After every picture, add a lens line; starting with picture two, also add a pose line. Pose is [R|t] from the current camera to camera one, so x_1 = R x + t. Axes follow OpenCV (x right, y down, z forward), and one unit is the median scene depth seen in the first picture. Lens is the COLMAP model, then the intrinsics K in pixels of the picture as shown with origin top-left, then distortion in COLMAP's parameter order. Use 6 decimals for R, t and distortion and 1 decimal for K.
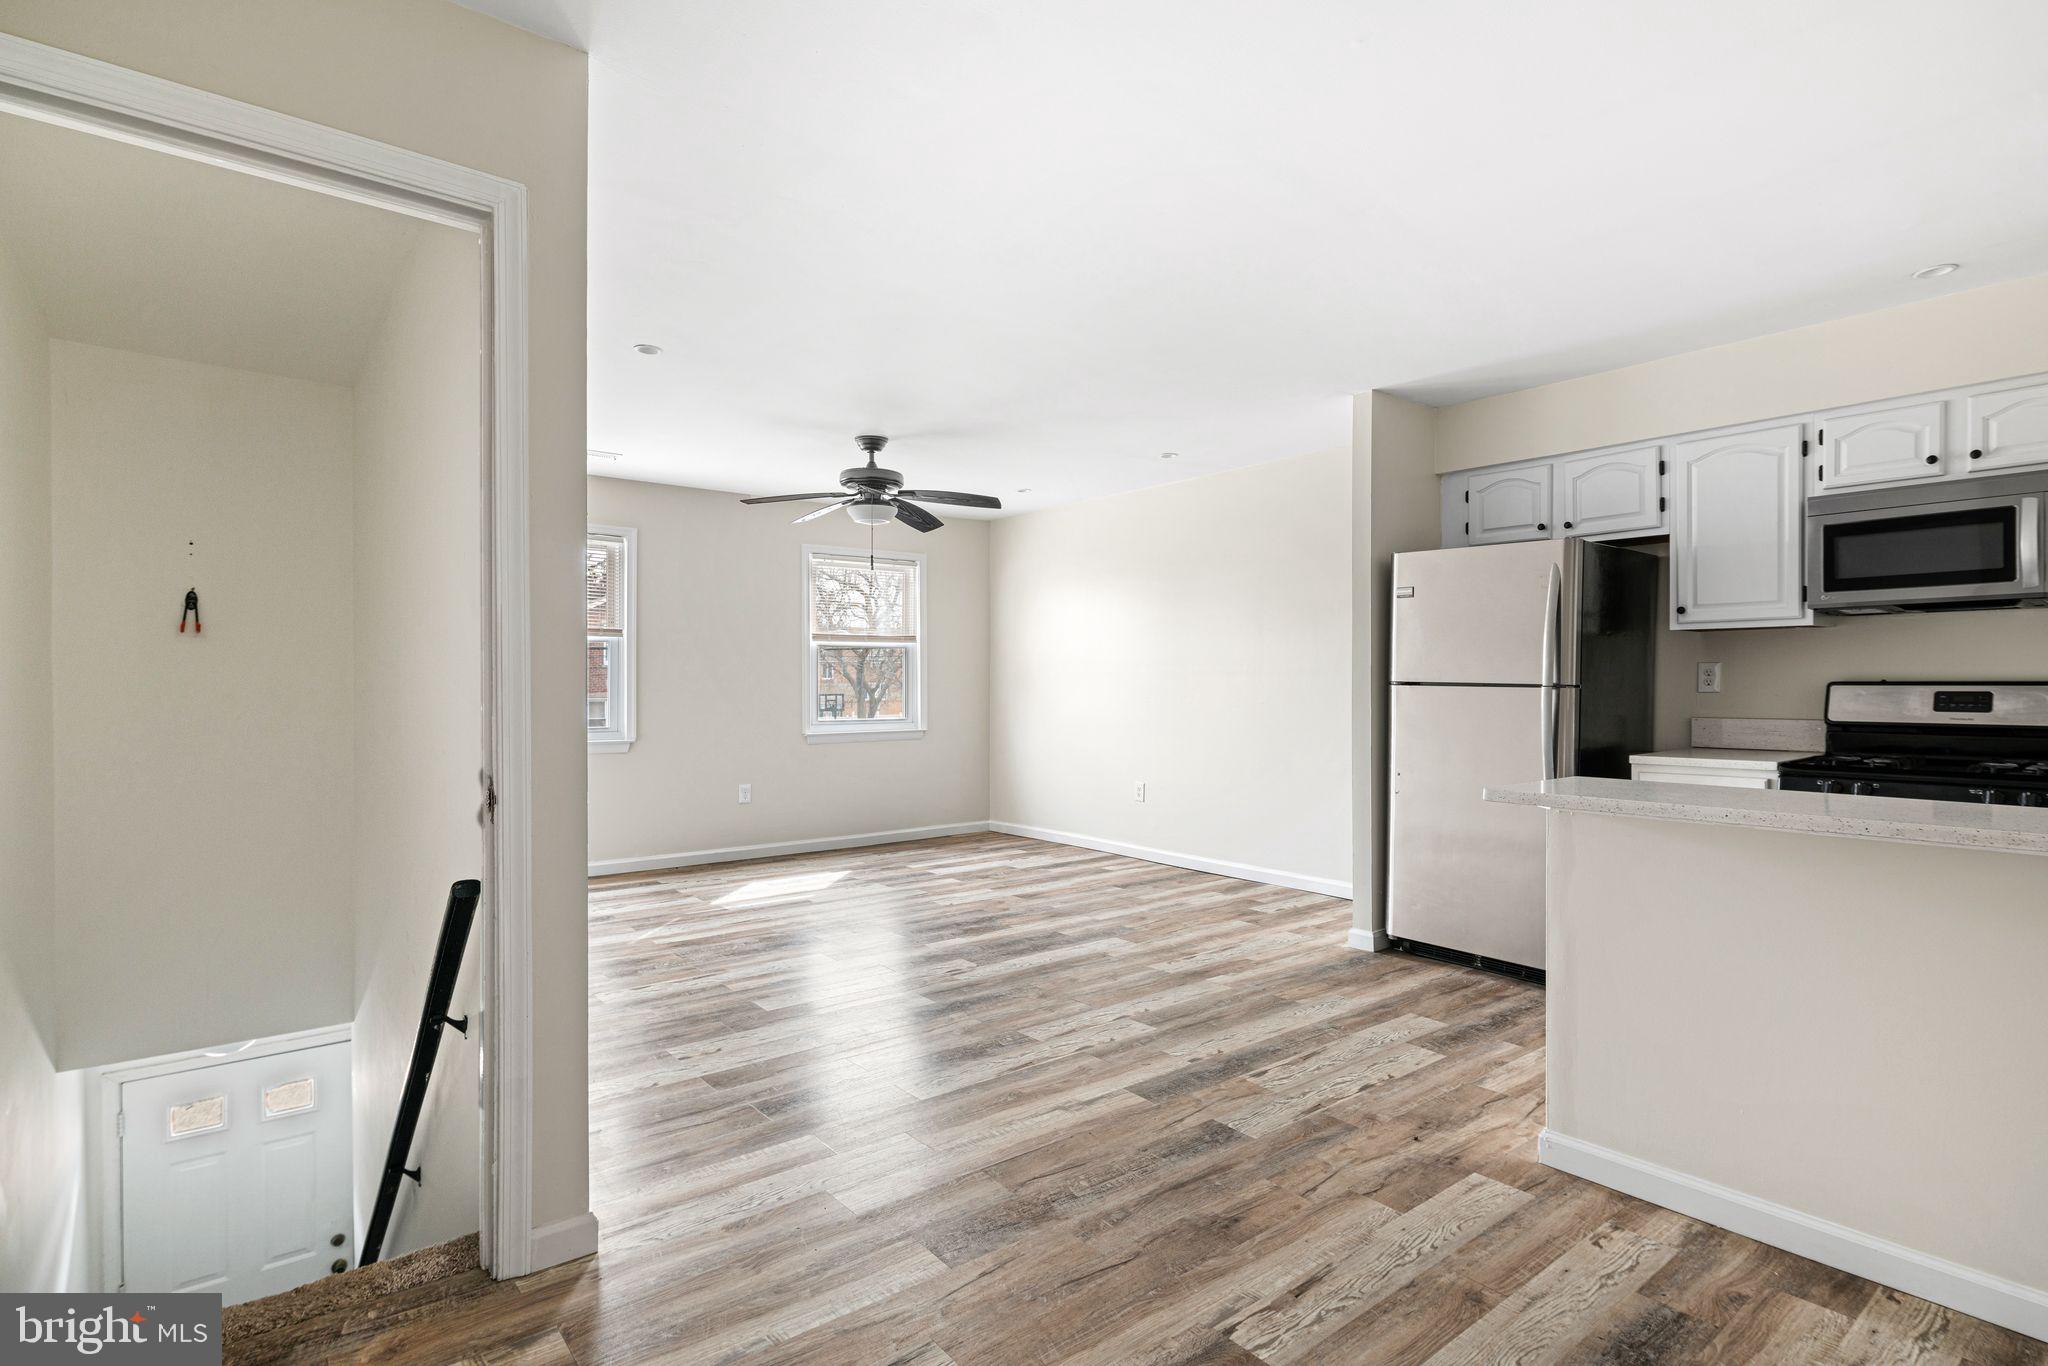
lens RADIAL K [[946.9, 0, 1130.7], [0, 946.9, 681.0], [0, 0, 1]] dist [0.001324, 0.000062]
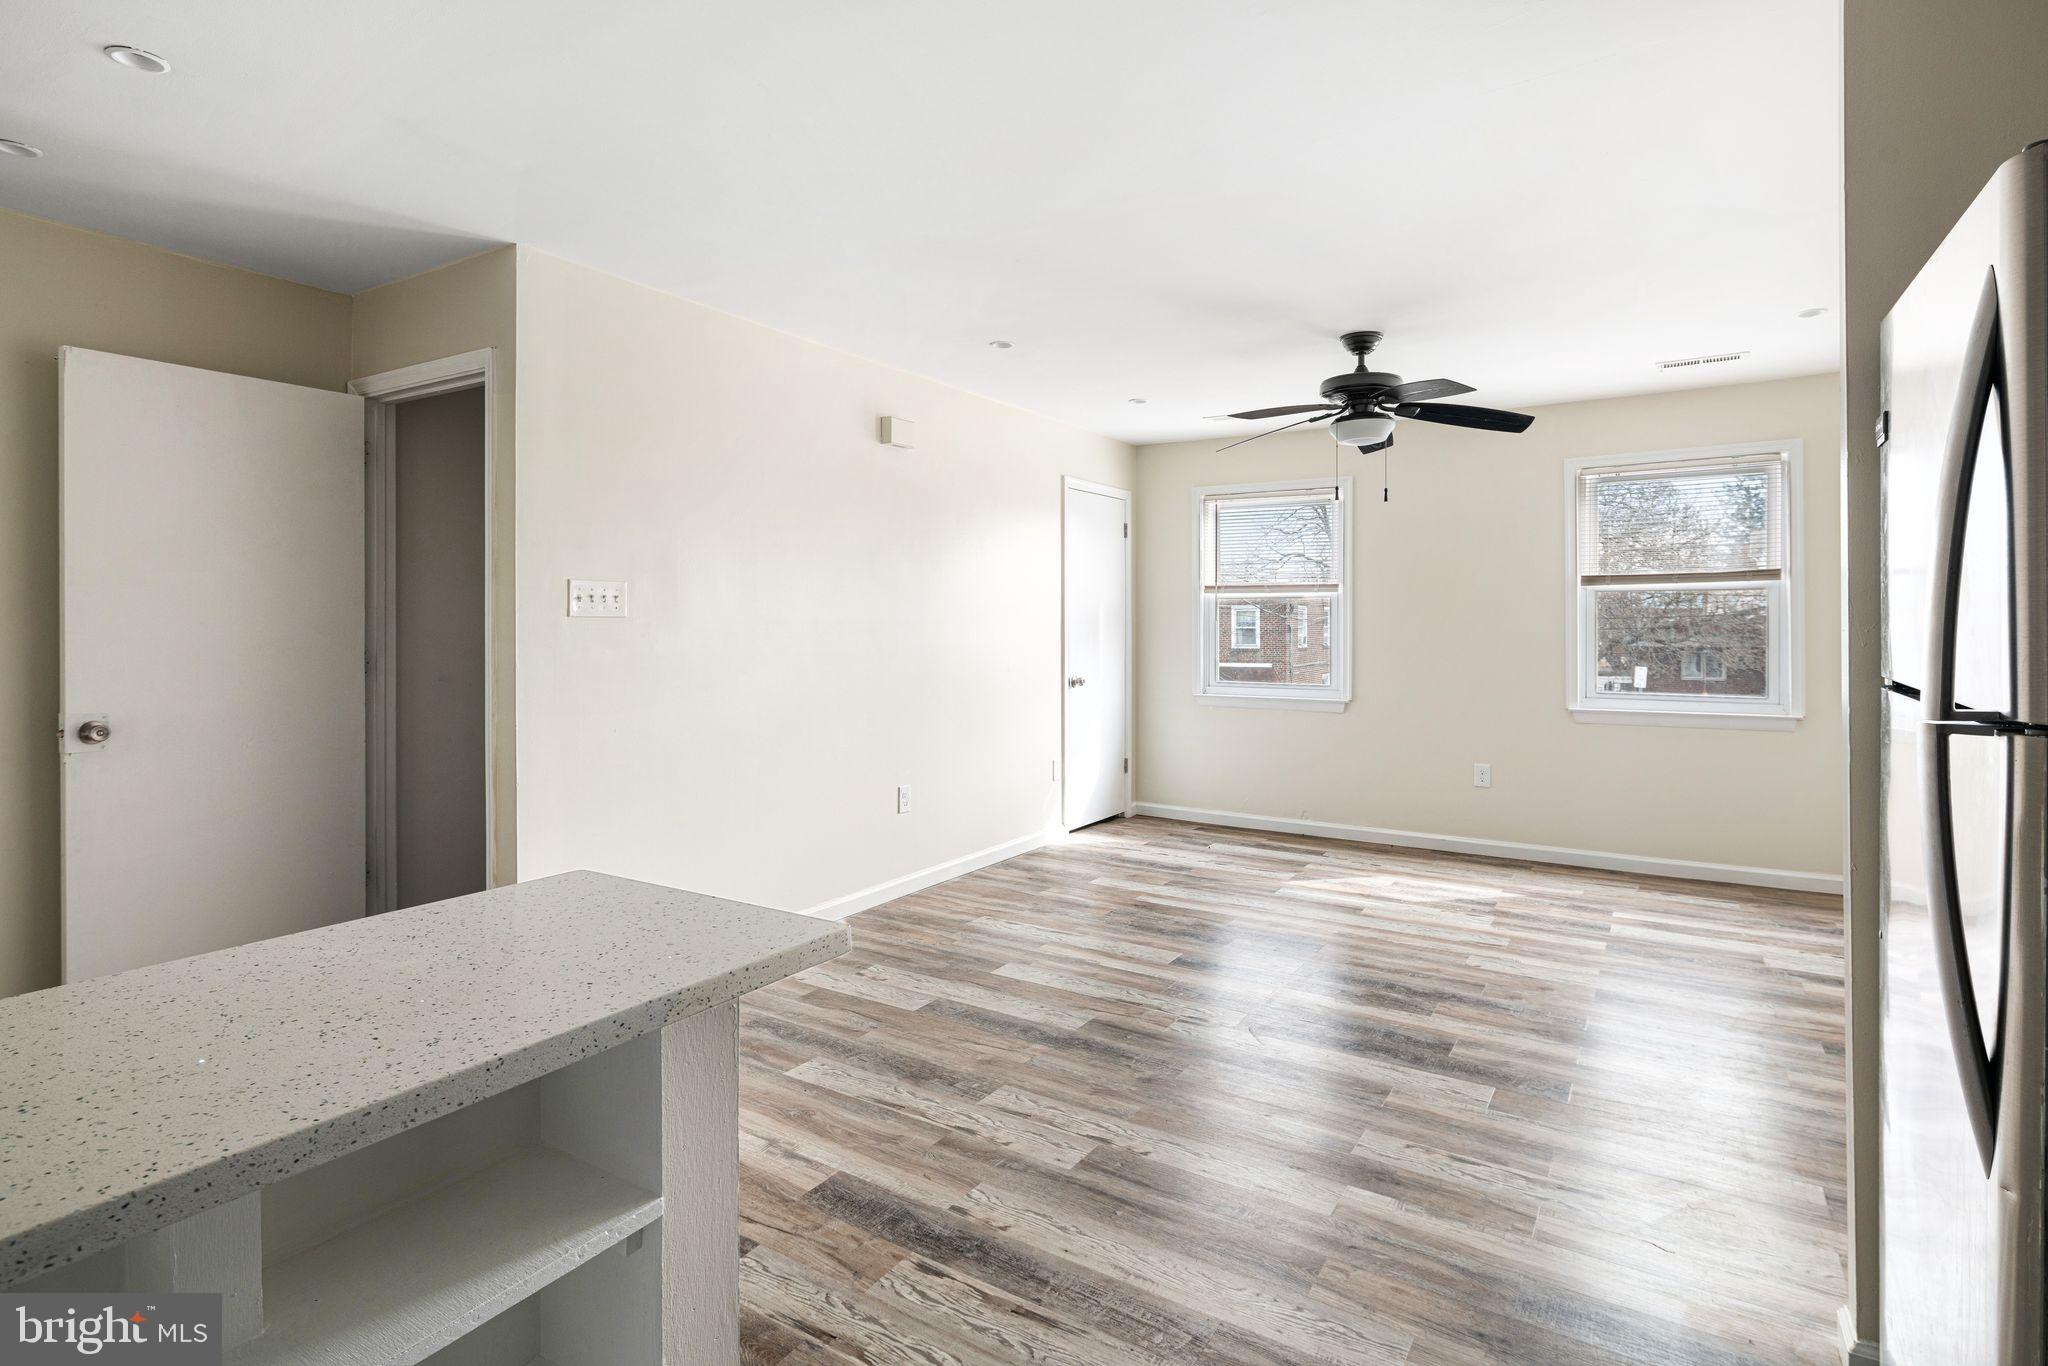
lens RADIAL K [[1076.1, 0, 1072.8], [0, 1076.1, 617.5], [0, 0, 1]] dist [0.001081, -0.000116]
pose [[0.291359, -0.004913, -0.956601, 0.560898], [0.000405, 0.999987, -0.005012, -0.019929], [0.956614, 0.001073, 0.291357, 0.561318]]
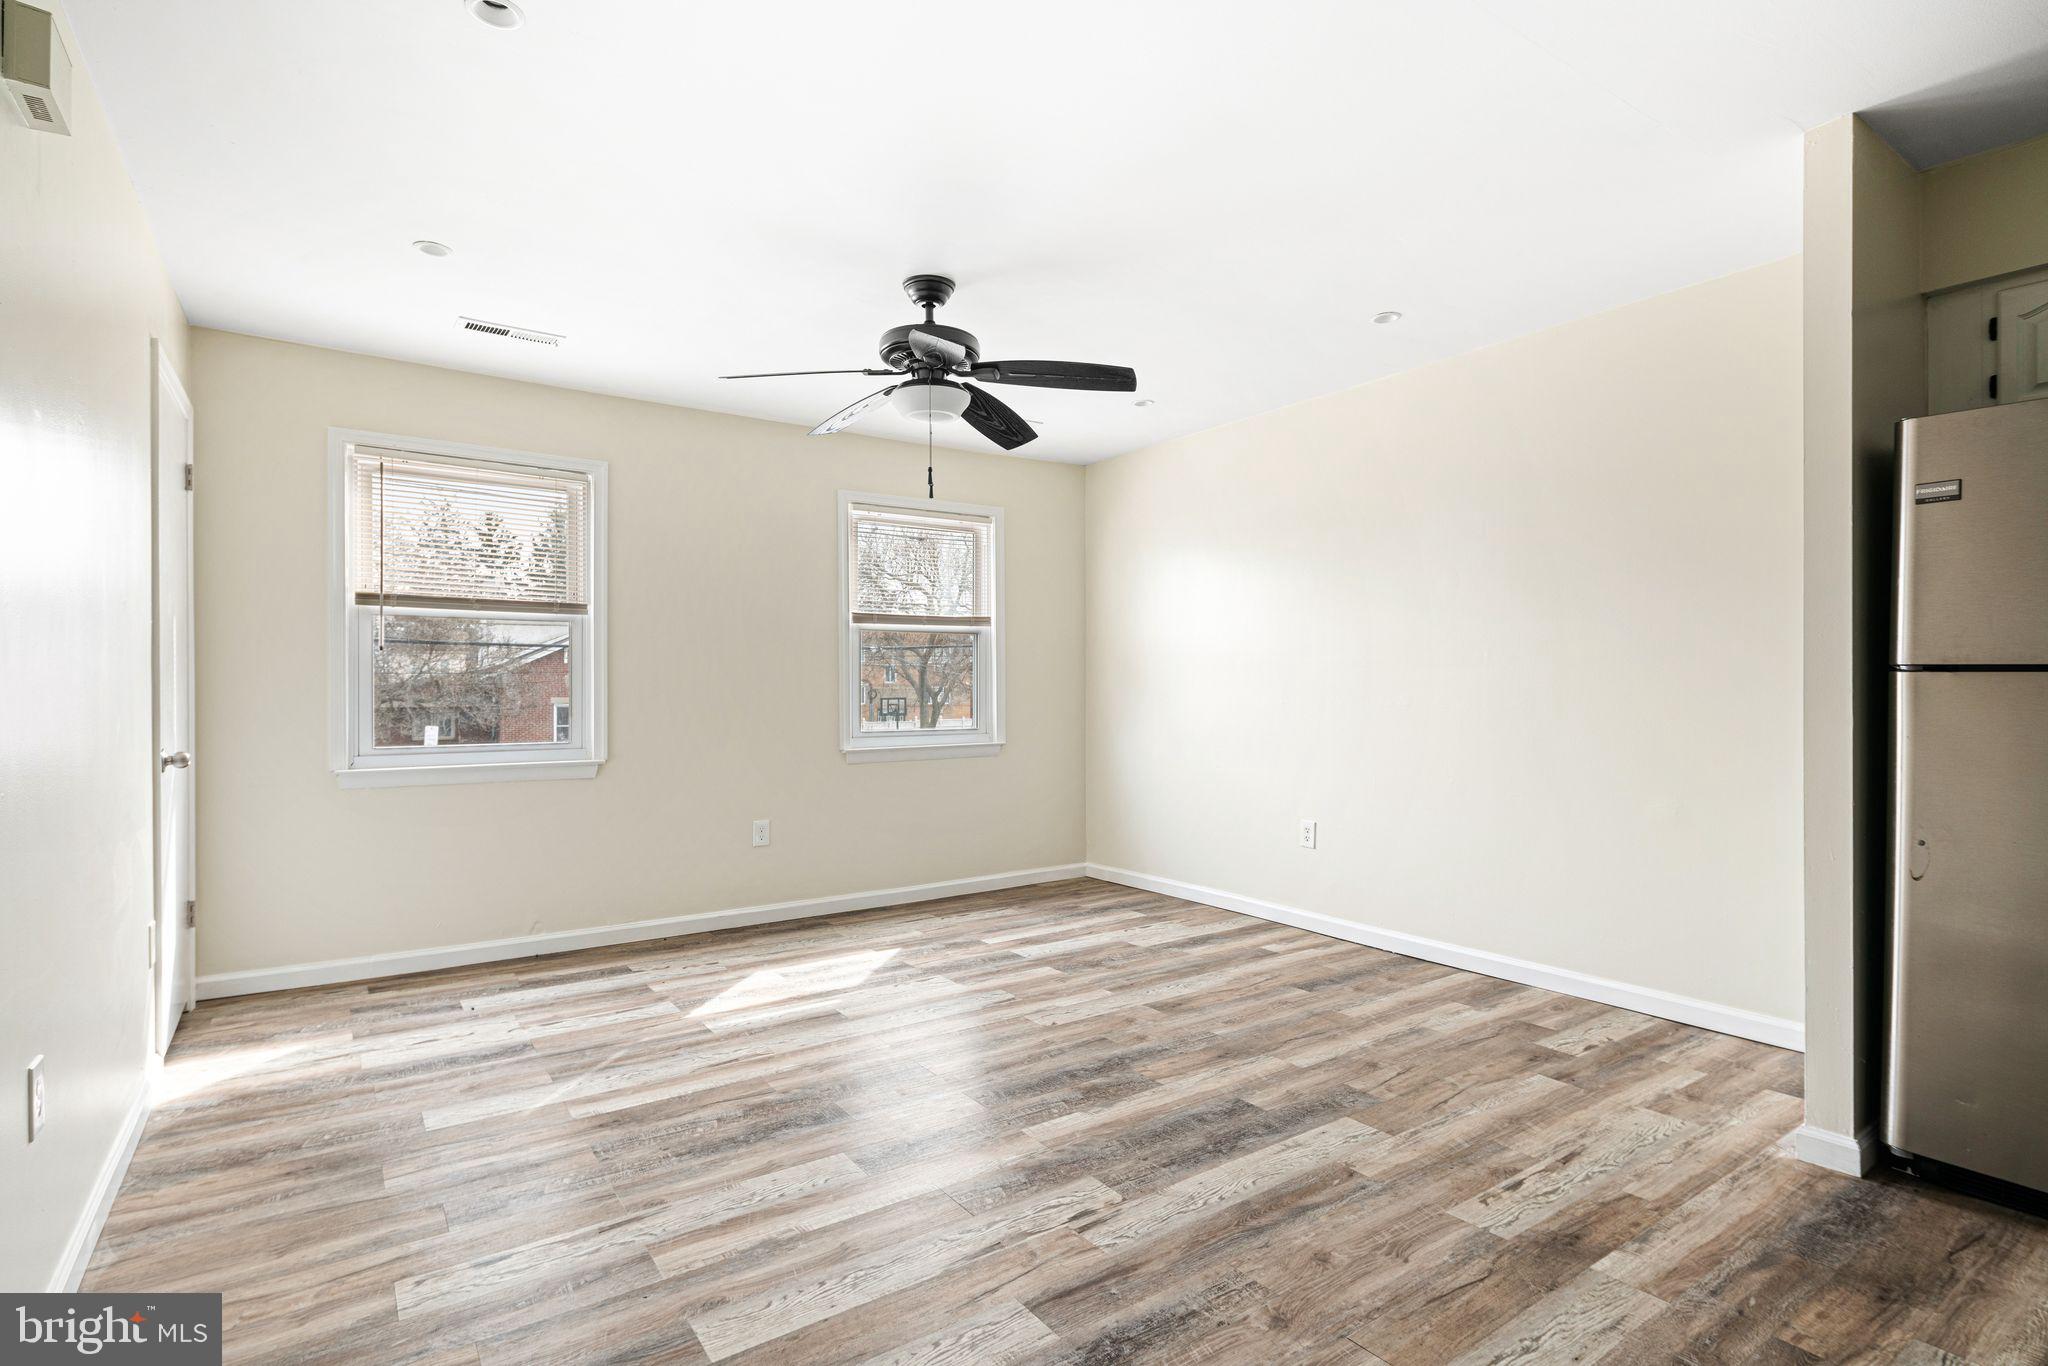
lens RADIAL K [[988.8, 0, 1101.7], [0, 988.8, 682.8], [0, 0, 1]] dist [0.000089, -0.000494]
pose [[0.995034, -0.003505, -0.099475, -0.105382], [0.003403, 0.999993, -0.001203, 0.008917], [0.099479, 0.000858, 0.995039, 0.397246]]
